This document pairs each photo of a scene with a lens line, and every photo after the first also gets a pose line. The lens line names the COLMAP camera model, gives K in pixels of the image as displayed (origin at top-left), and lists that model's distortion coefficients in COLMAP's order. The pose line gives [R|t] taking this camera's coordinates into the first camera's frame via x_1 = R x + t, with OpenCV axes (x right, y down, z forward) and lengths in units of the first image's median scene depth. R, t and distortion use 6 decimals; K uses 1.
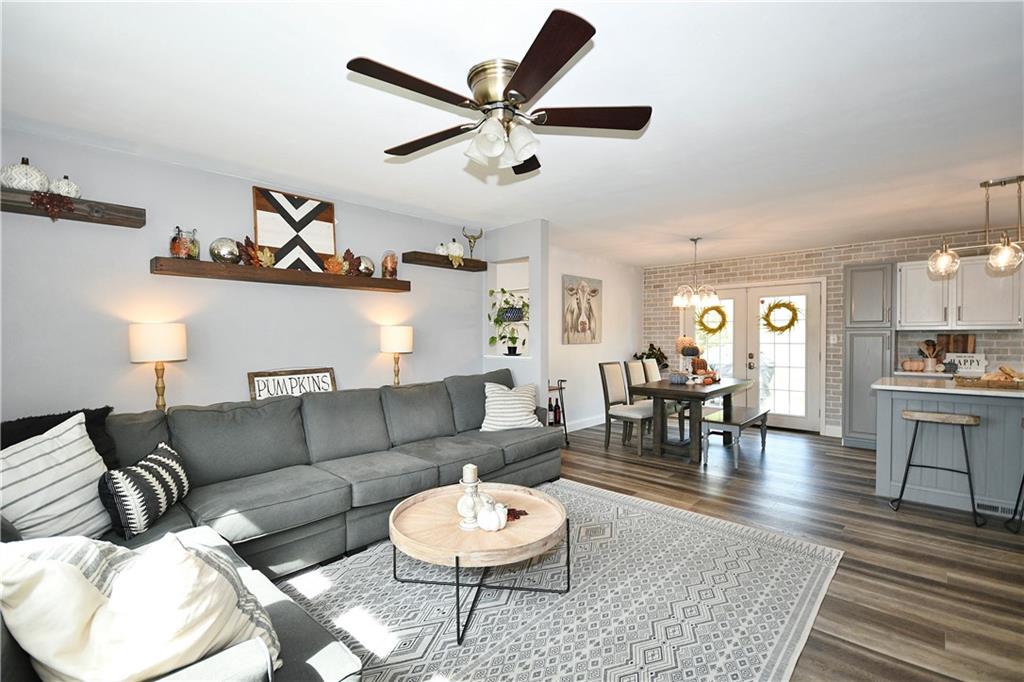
lens RADIAL K [[449.6, 0, 508.1], [0, 449.6, 344.1], [0, 0, 1]] dist [0.002116, -0.010651]
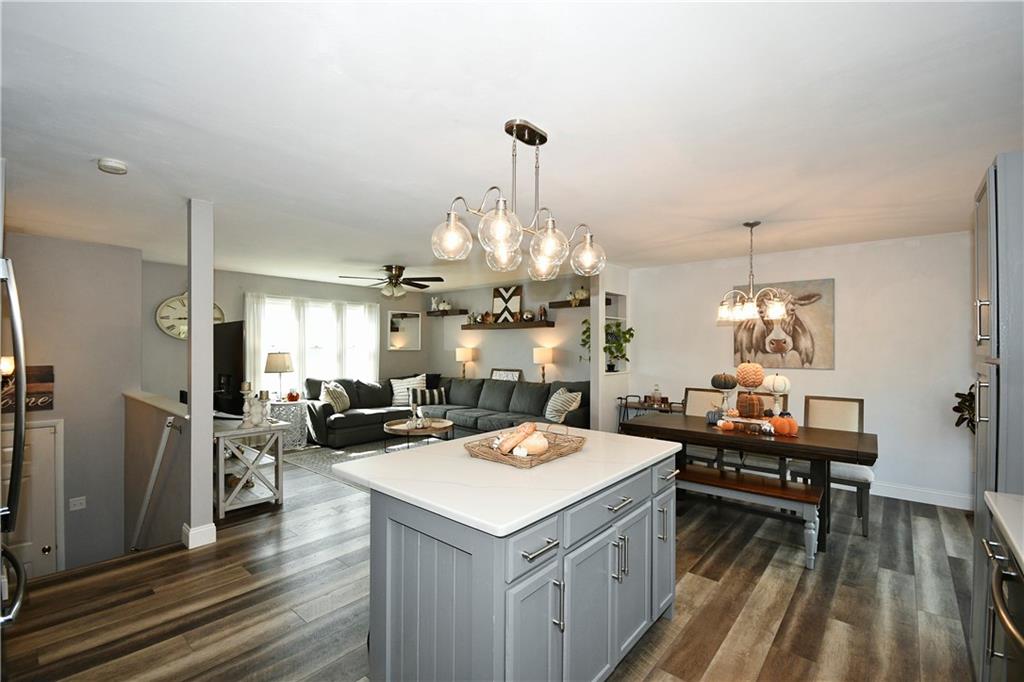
lens RADIAL K [[449.6, 0, 493.8], [0, 449.6, 342.2], [0, 0, 1]] dist [0.002116, -0.010651]
pose [[0.034678, -0.004250, -0.999389, 1.204365], [-0.020820, 0.999771, -0.004974, -0.041327], [0.999182, 0.020980, 0.034582, 0.636243]]
